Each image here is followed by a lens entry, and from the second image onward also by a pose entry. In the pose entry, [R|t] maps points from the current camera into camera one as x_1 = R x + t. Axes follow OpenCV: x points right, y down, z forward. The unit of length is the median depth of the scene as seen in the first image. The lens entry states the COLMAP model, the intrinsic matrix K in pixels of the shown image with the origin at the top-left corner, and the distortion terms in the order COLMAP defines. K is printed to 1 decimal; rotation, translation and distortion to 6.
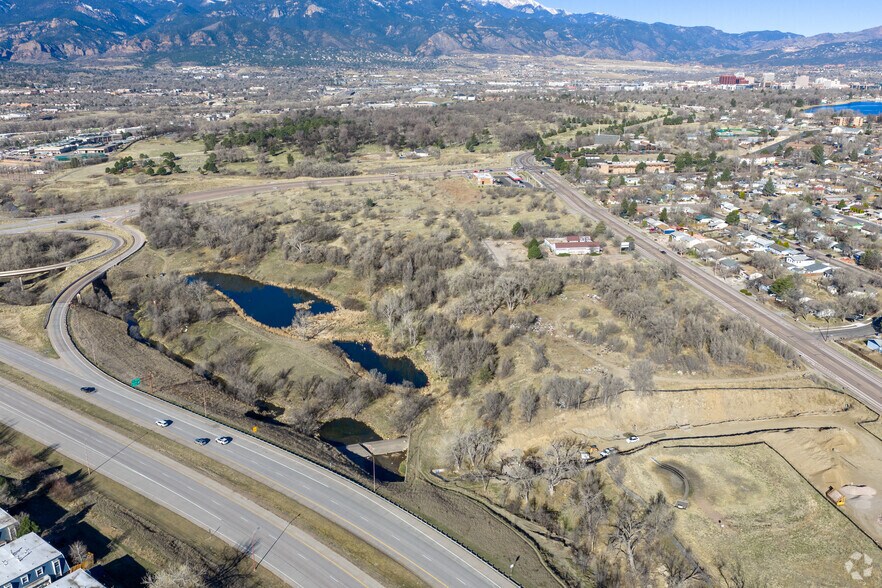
lens RADIAL K [[728.3, 0, 443.0], [0, 728.3, 293.0], [0, 0, 1]] dist [0.013240, -0.017839]
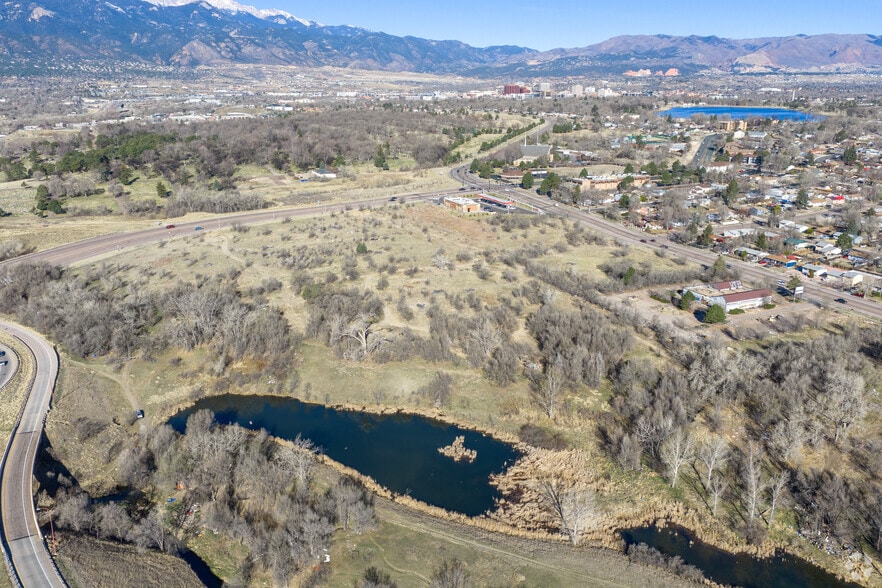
lens RADIAL K [[728.3, 0, 443.0], [0, 728.3, 293.0], [0, 0, 1]] dist [0.013240, -0.017839]
pose [[0.948578, -0.088263, 0.303988, -0.041407], [0.092764, 0.995688, -0.000367, -0.012207], [-0.302645, 0.028547, 0.952676, 0.049567]]
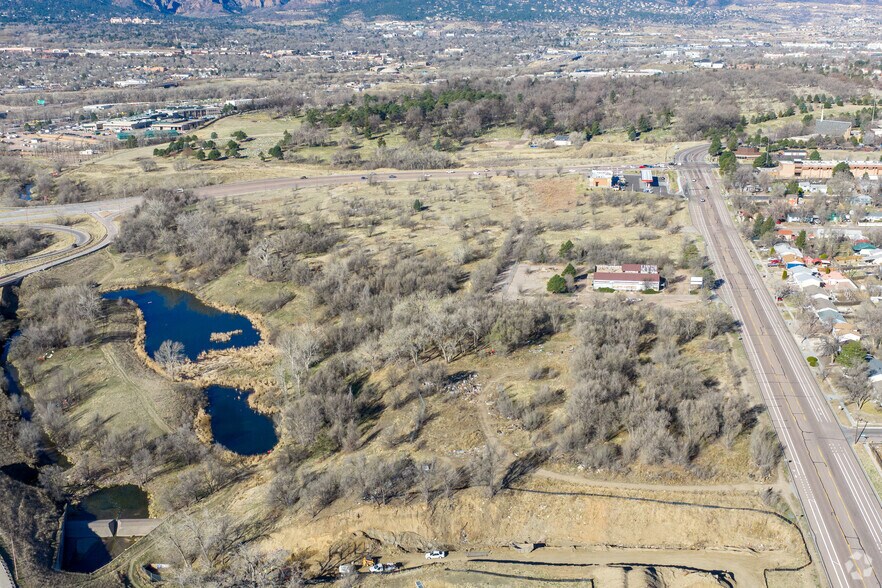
lens RADIAL K [[1002.5, 0, 496.8], [0, 1002.5, 333.1], [0, 0, 1]] dist [0.019697, -0.038374]
pose [[0.973066, 0.068015, -0.220263, 0.035053], [-0.067993, 0.997656, 0.007694, -0.001474], [0.220270, 0.007489, 0.975410, 0.005282]]
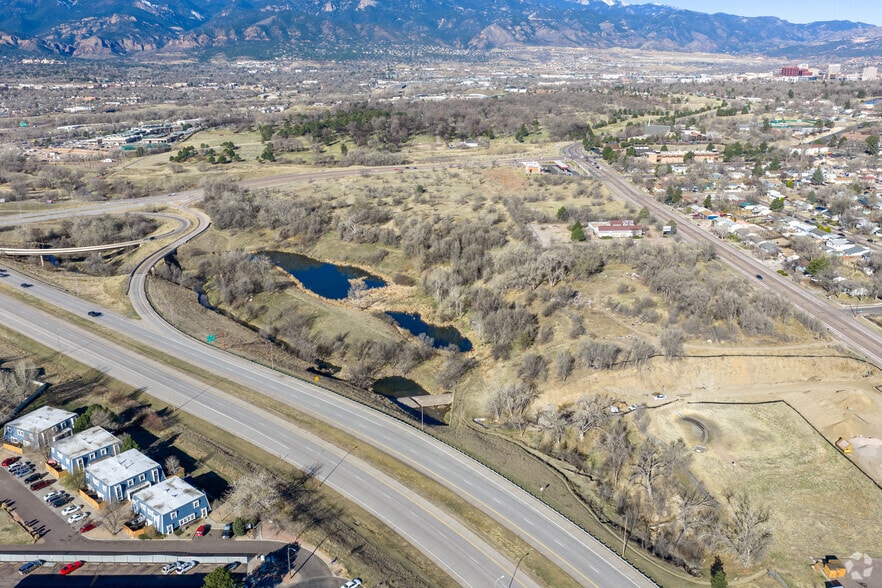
lens RADIAL K [[736.9, 0, 443.3], [0, 736.9, 295.0], [0, 0, 1]] dist [0.011267, -0.014921]
pose [[0.997724, 0.015804, -0.065553, 0.000558], [-0.015323, 0.999852, 0.007838, 0.003081], [0.065667, -0.006815, 0.997818, -0.007755]]
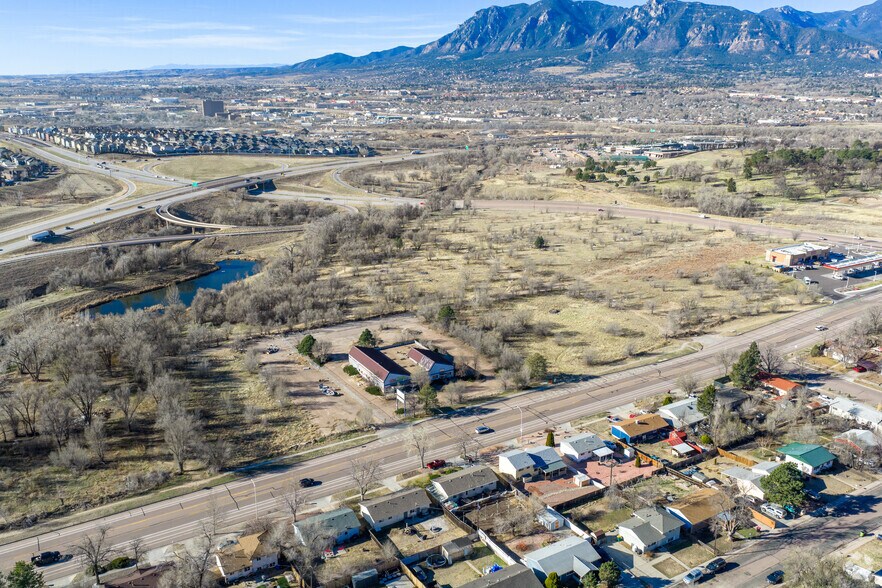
lens RADIAL K [[728.3, 0, 443.0], [0, 728.3, 293.0], [0, 0, 1]] dist [0.013240, -0.017839]
pose [[0.415263, 0.262856, -0.870898, 0.084640], [-0.274976, 0.948832, 0.155264, -0.027264], [0.867147, 0.175000, 0.466294, 0.098692]]
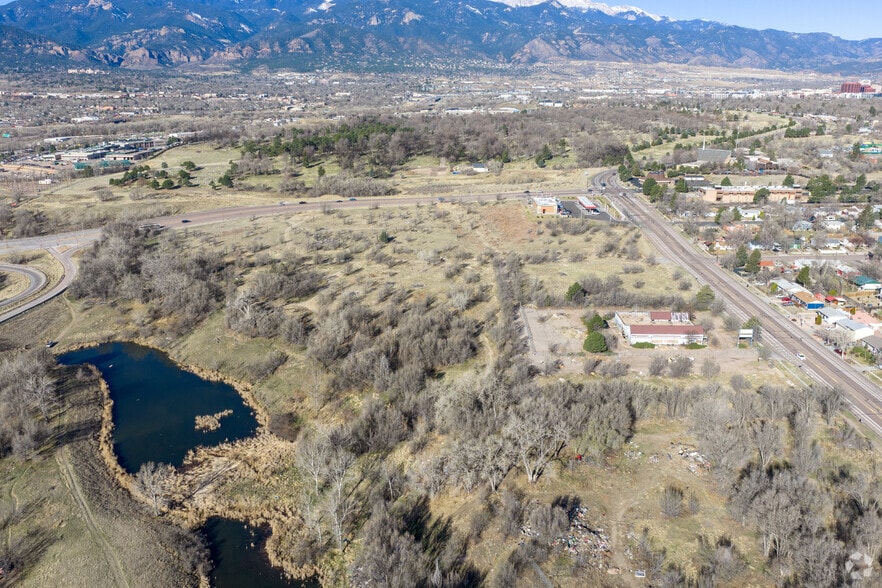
lens RADIAL K [[728.3, 0, 443.0], [0, 728.3, 293.0], [0, 0, 1]] dist [0.013240, -0.017839]
pose [[0.991845, 0.039658, -0.121125, 0.008690], [-0.040883, 0.999135, -0.007644, -0.010706], [0.120717, 0.012534, 0.992608, 0.044832]]
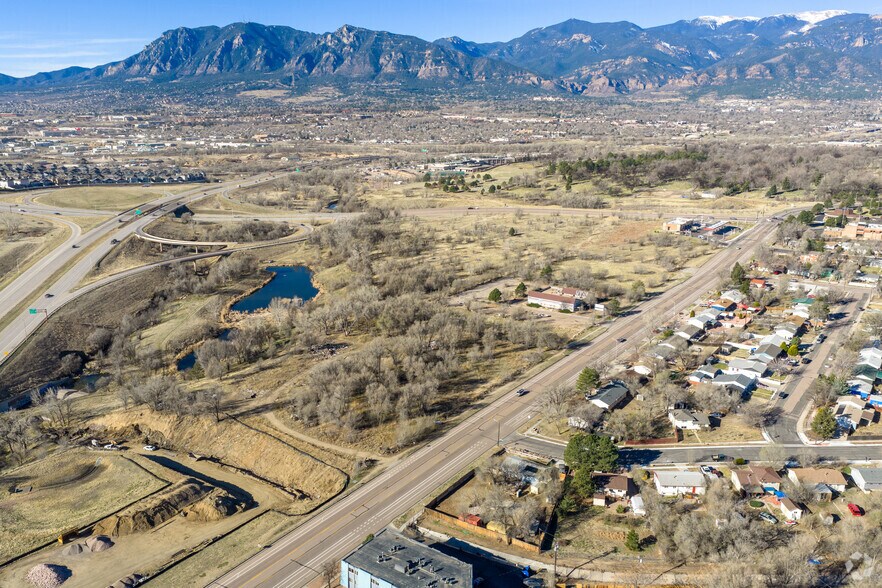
lens RADIAL K [[728.3, 0, 443.0], [0, 728.3, 293.0], [0, 0, 1]] dist [0.013240, -0.017839]
pose [[0.743233, 0.175124, -0.645706, 0.082549], [-0.202049, 0.978823, 0.032903, -0.009279], [0.637794, 0.106009, 0.762877, 0.030605]]
